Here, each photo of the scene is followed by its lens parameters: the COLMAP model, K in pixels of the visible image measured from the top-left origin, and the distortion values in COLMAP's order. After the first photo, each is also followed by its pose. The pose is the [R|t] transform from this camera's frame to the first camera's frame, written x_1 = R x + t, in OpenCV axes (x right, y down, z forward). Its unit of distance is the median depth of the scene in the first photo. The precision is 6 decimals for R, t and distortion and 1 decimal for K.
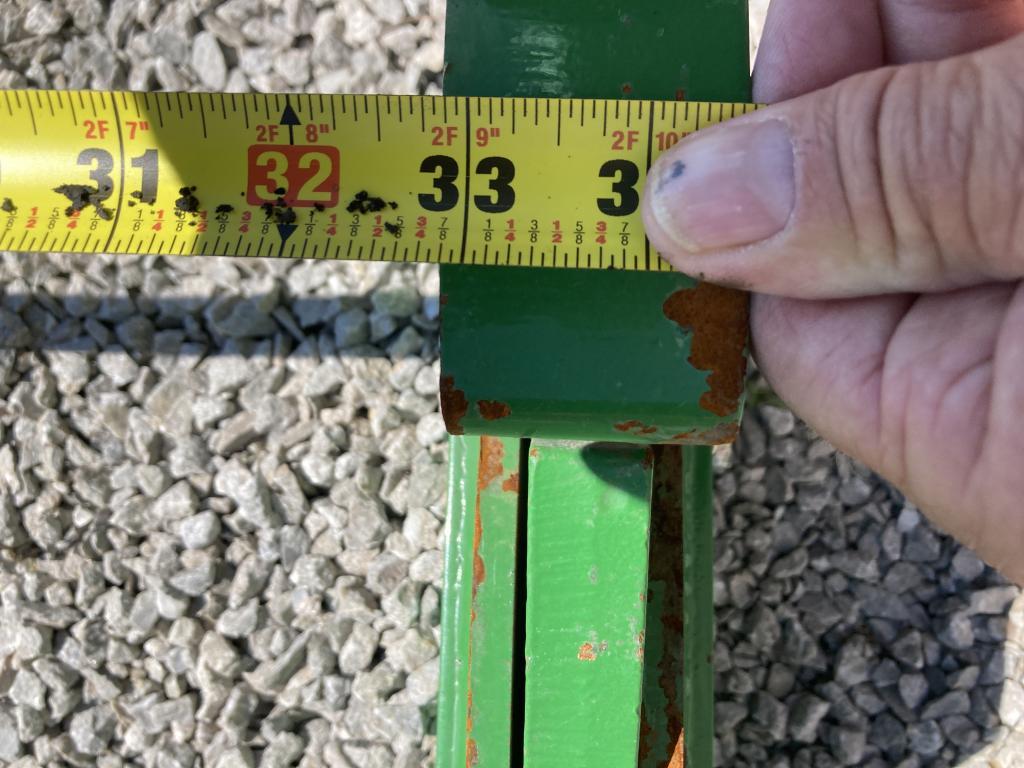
lens RADIAL K [[879.2, 0, 502.6], [0, 879.2, 374.5], [0, 0, 1]] dist [-0.079973, 0.103146]
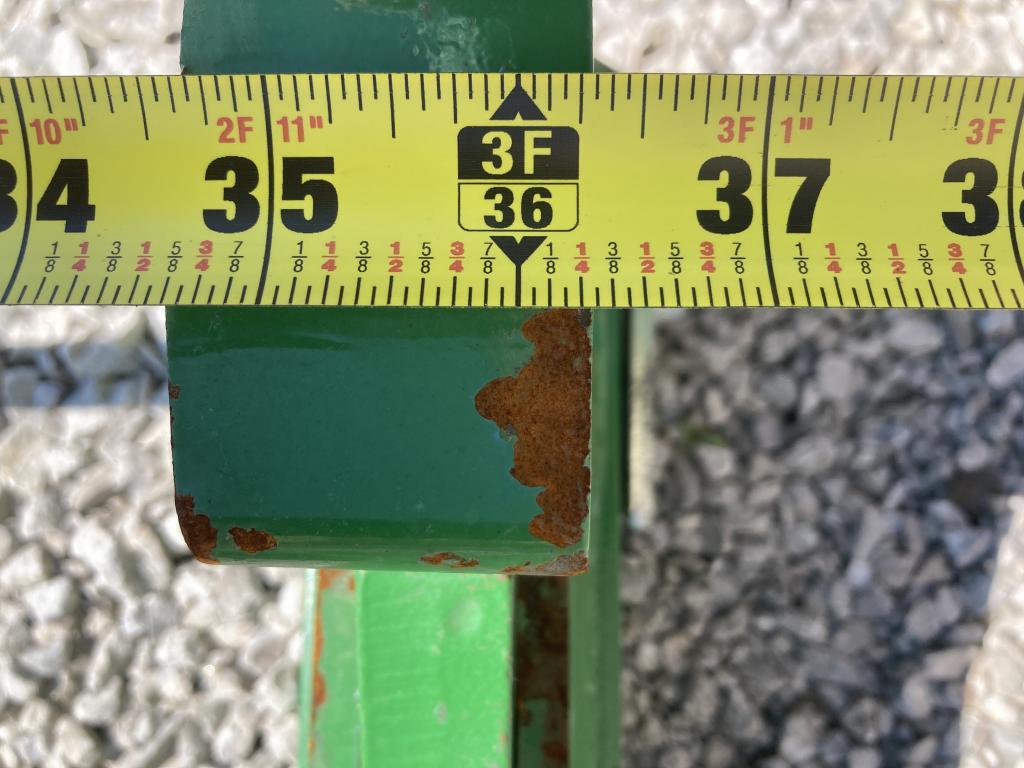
lens RADIAL K [[840.5, 0, 512.0], [0, 840.5, 384.0], [0, 0, 1]] dist [-0.047397, 0.007724]
pose [[0.999028, -0.008773, 0.043200, 0.075122], [0.008929, 0.999954, -0.003411, -0.029088], [-0.043168, 0.003793, 0.999061, 0.158344]]
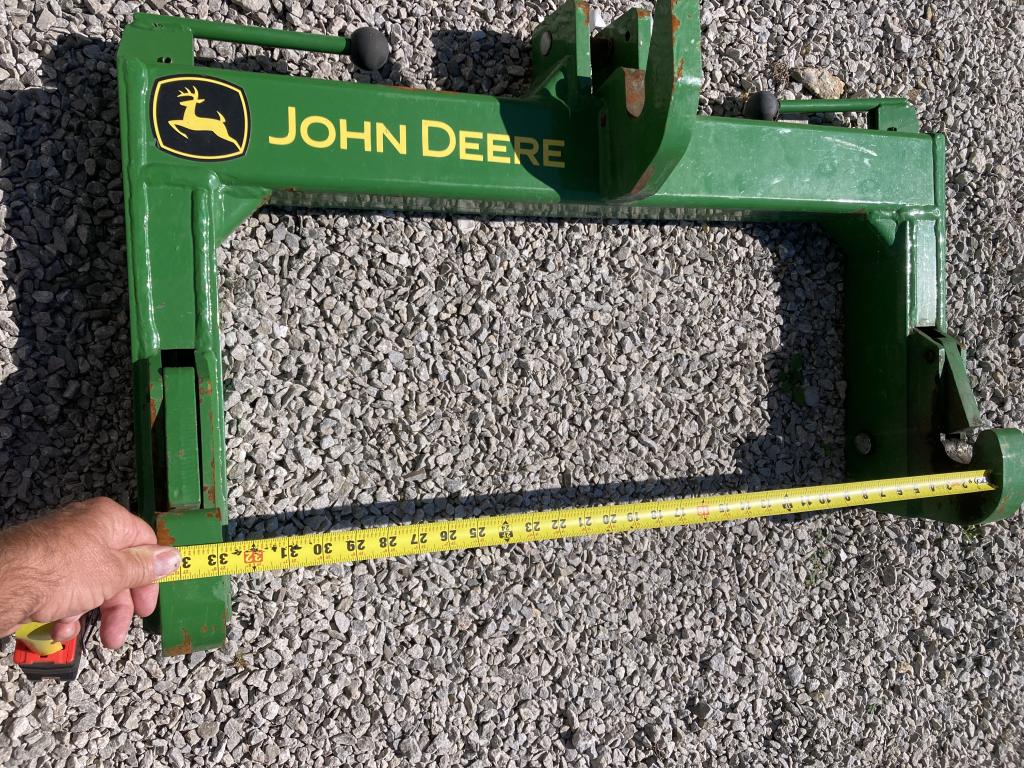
lens RADIAL K [[838.0, 0, 498.7], [0, 838.0, 381.9], [0, 0, 1]] dist [0.067331, -0.084250]
pose [[-0.947060, 0.069821, -0.313371, -0.046938], [-0.100958, -0.991318, 0.084242, 0.091166], [-0.304769, 0.111419, 0.945887, -1.676261]]
